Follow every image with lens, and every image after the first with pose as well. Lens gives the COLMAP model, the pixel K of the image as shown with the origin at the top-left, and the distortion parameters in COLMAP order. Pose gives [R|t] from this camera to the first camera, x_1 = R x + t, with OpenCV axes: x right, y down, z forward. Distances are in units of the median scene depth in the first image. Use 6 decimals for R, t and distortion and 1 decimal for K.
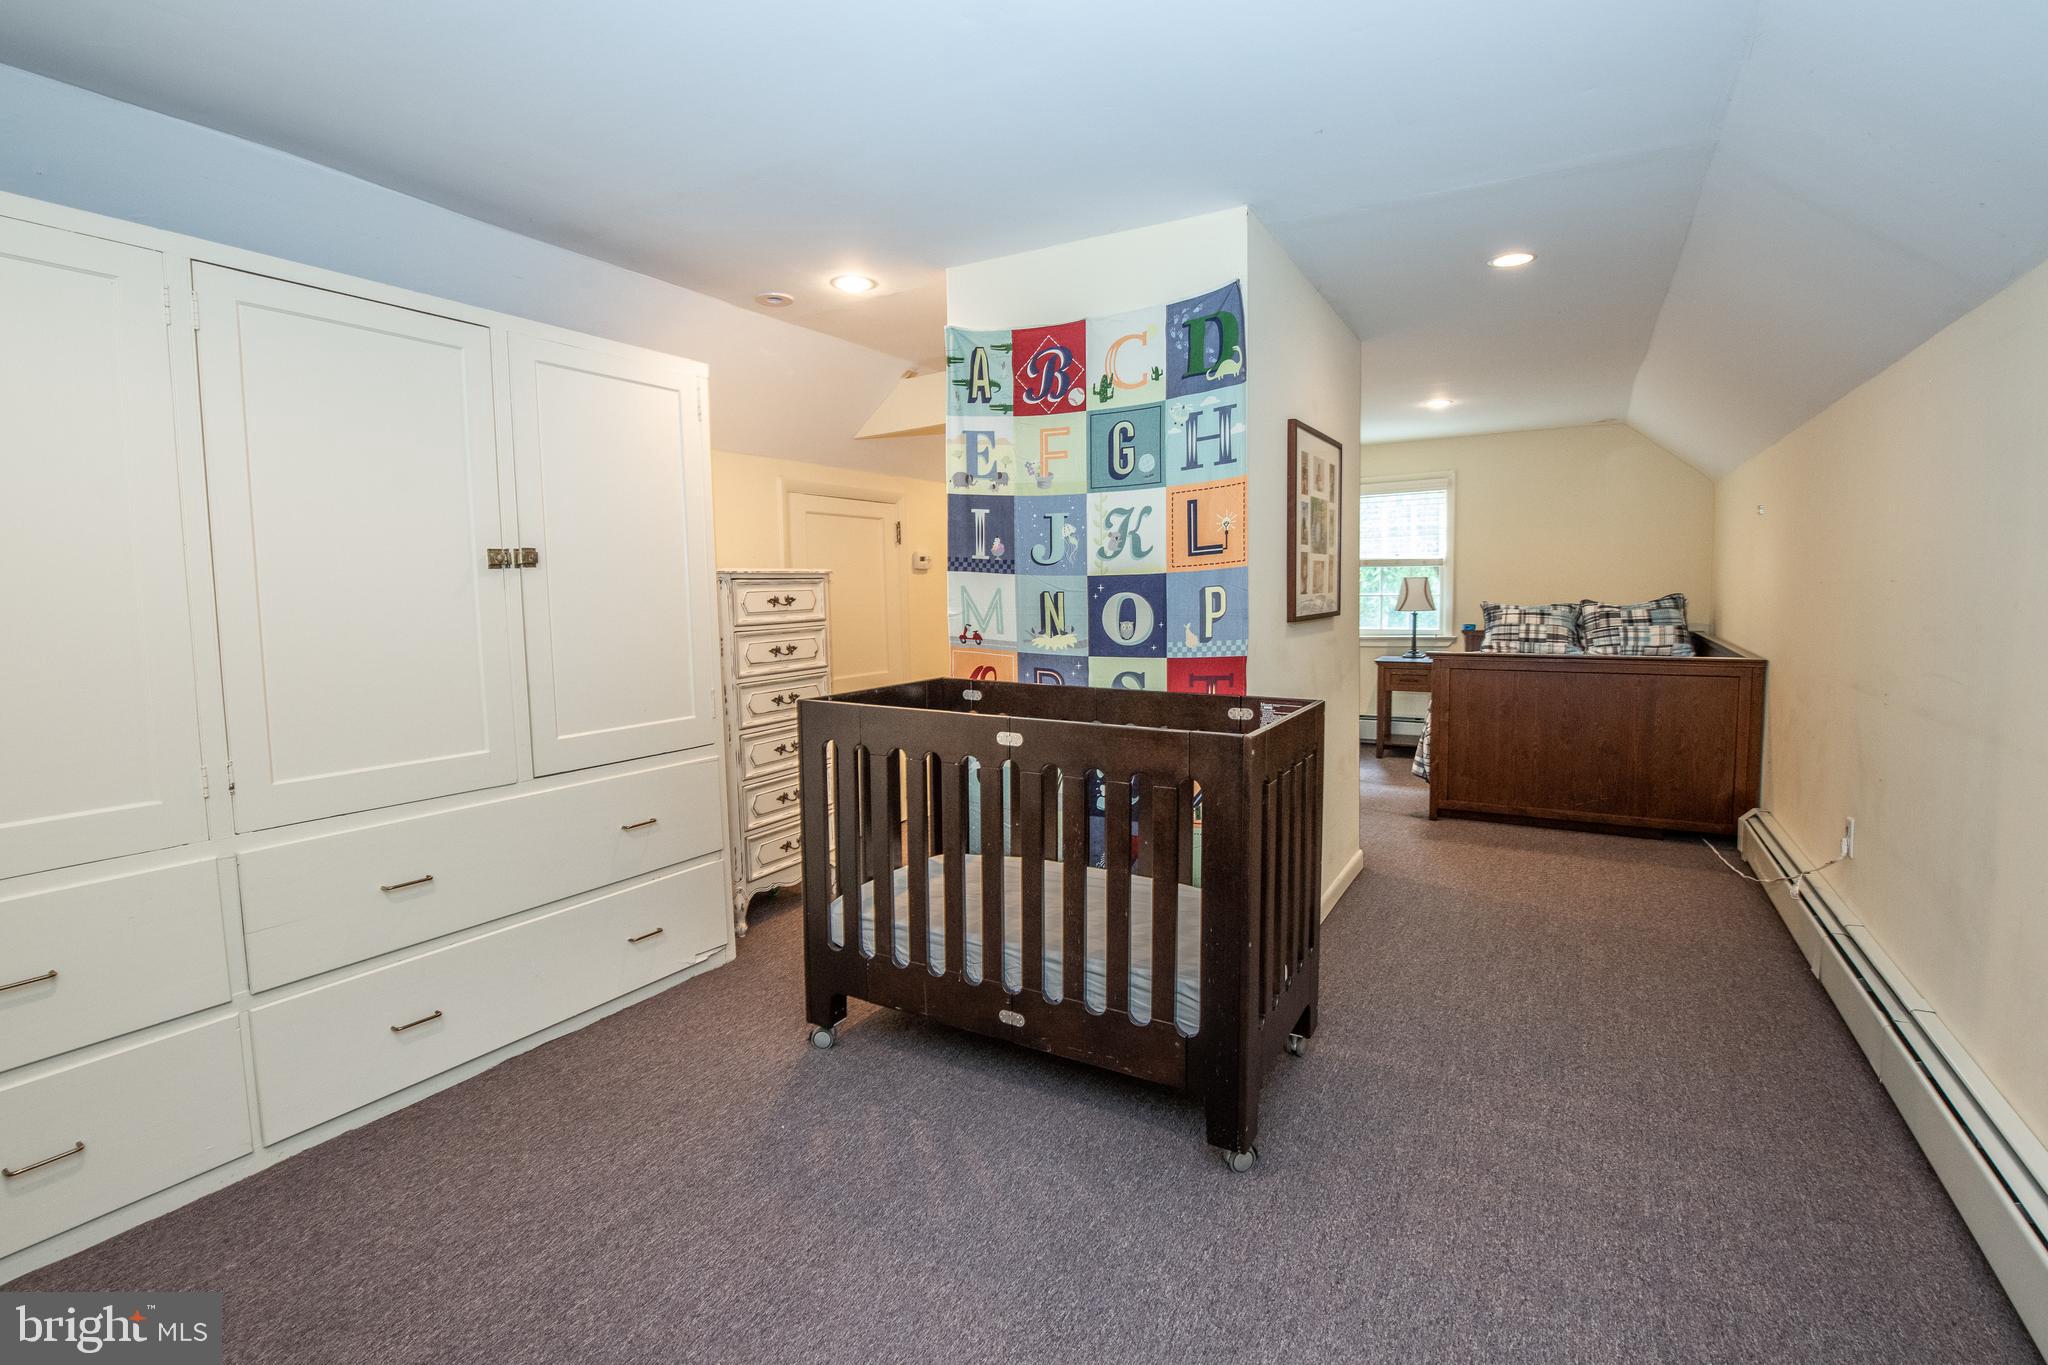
lens RADIAL K [[1016.5, 0, 1024.0], [0, 1016.5, 682.5], [0, 0, 1]] dist [-0.023311, 0.000187]
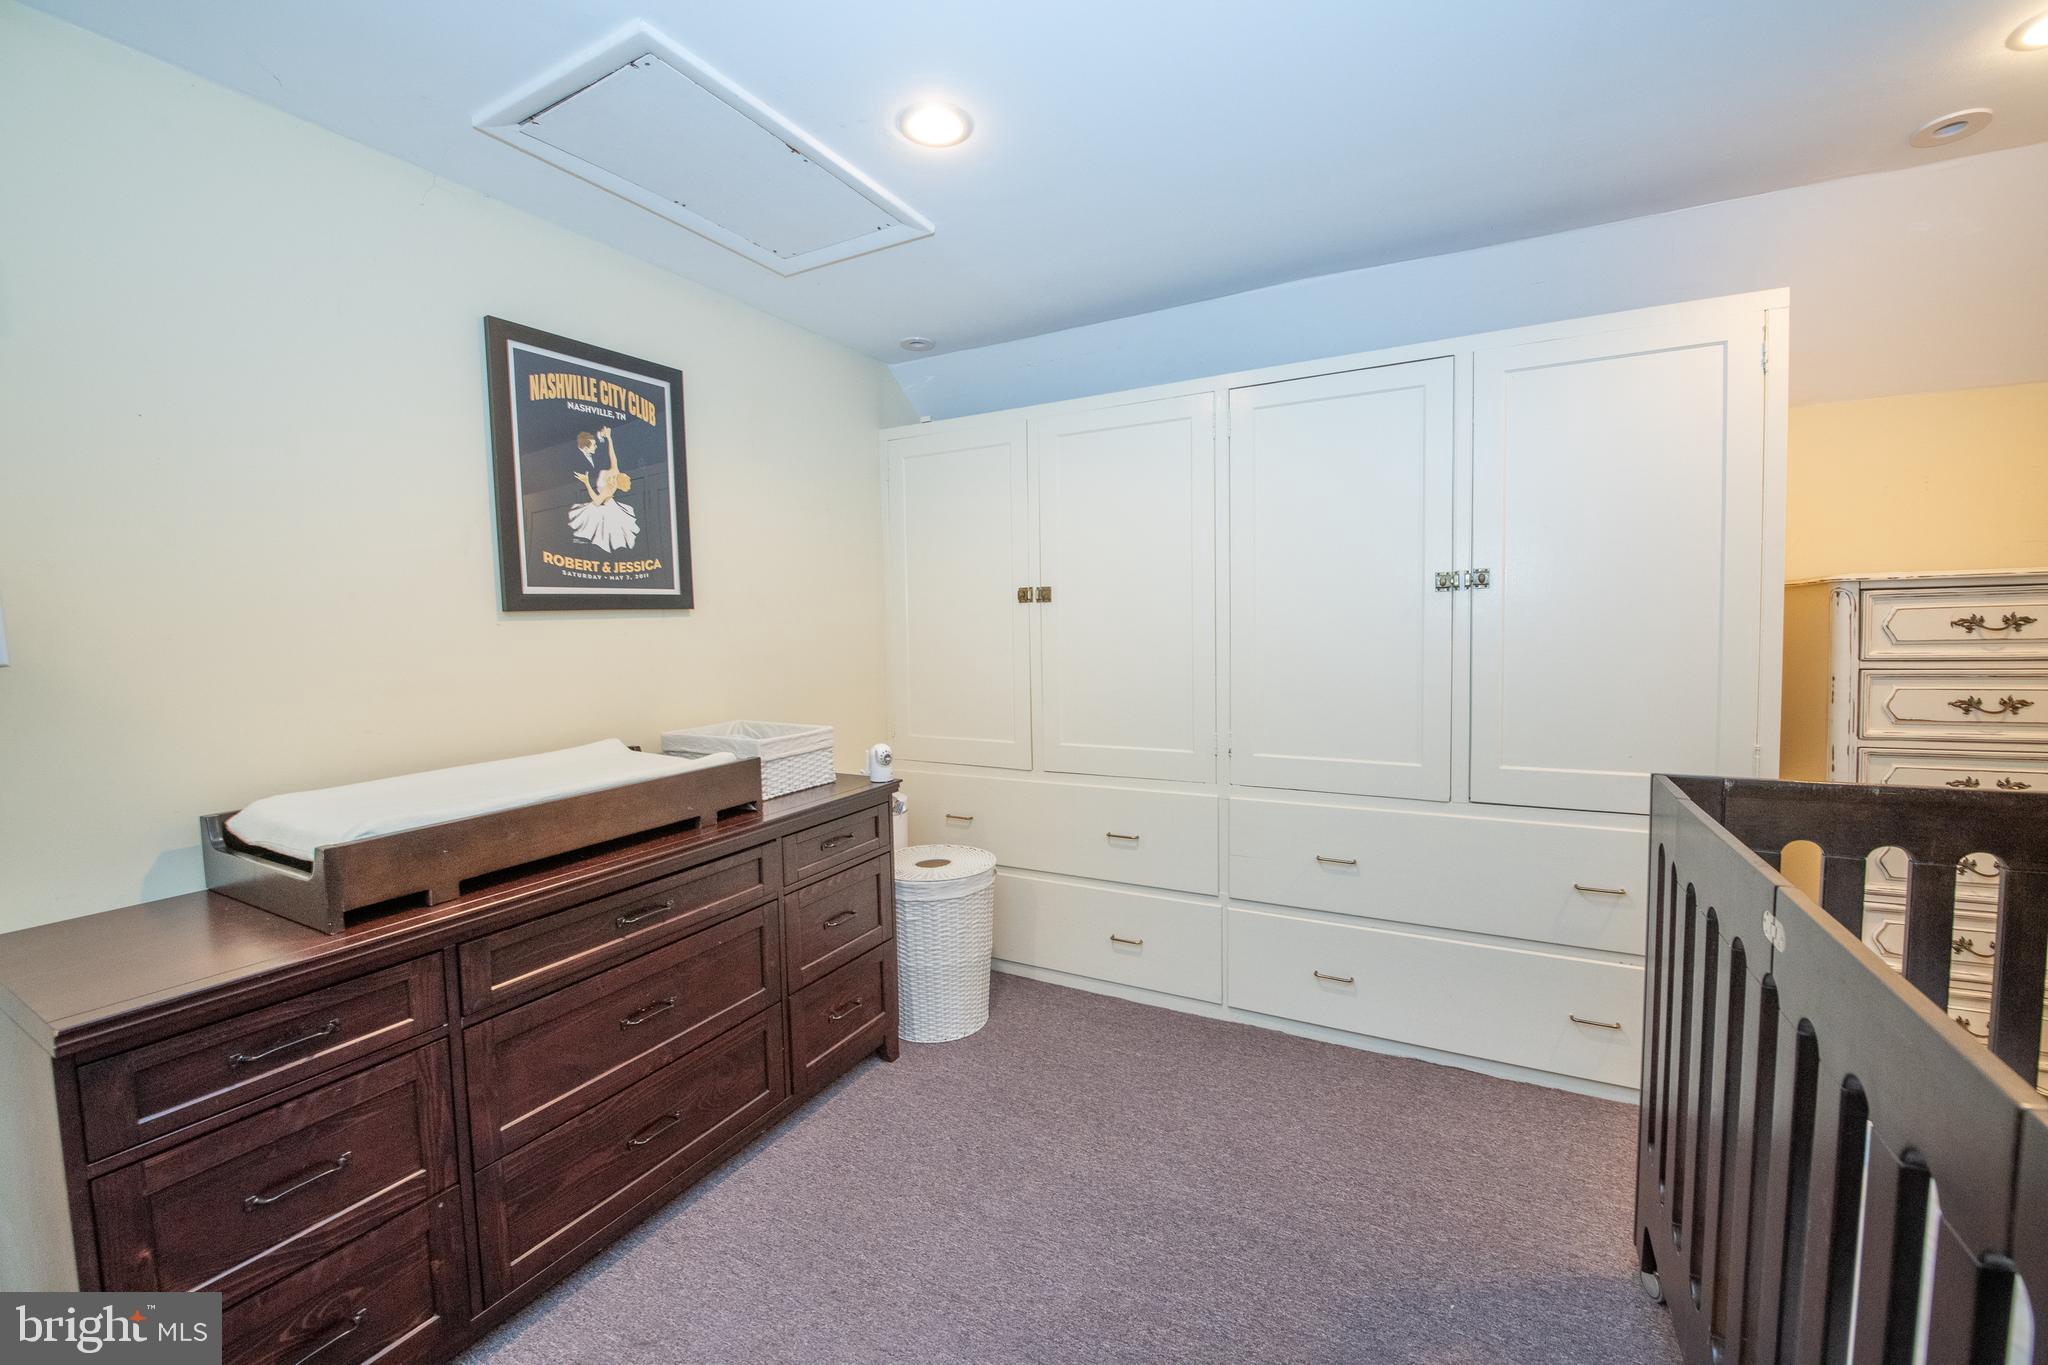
lens RADIAL K [[816.2, 0, 1031.4], [0, 816.2, 676.0], [0, 0, 1]] dist [-0.022099, -0.000399]
pose [[-0.003491, 0.071744, -0.997417, 0.302568], [-0.073445, 0.994711, 0.071807, -0.054063], [0.997293, 0.073506, 0.001797, 0.574723]]
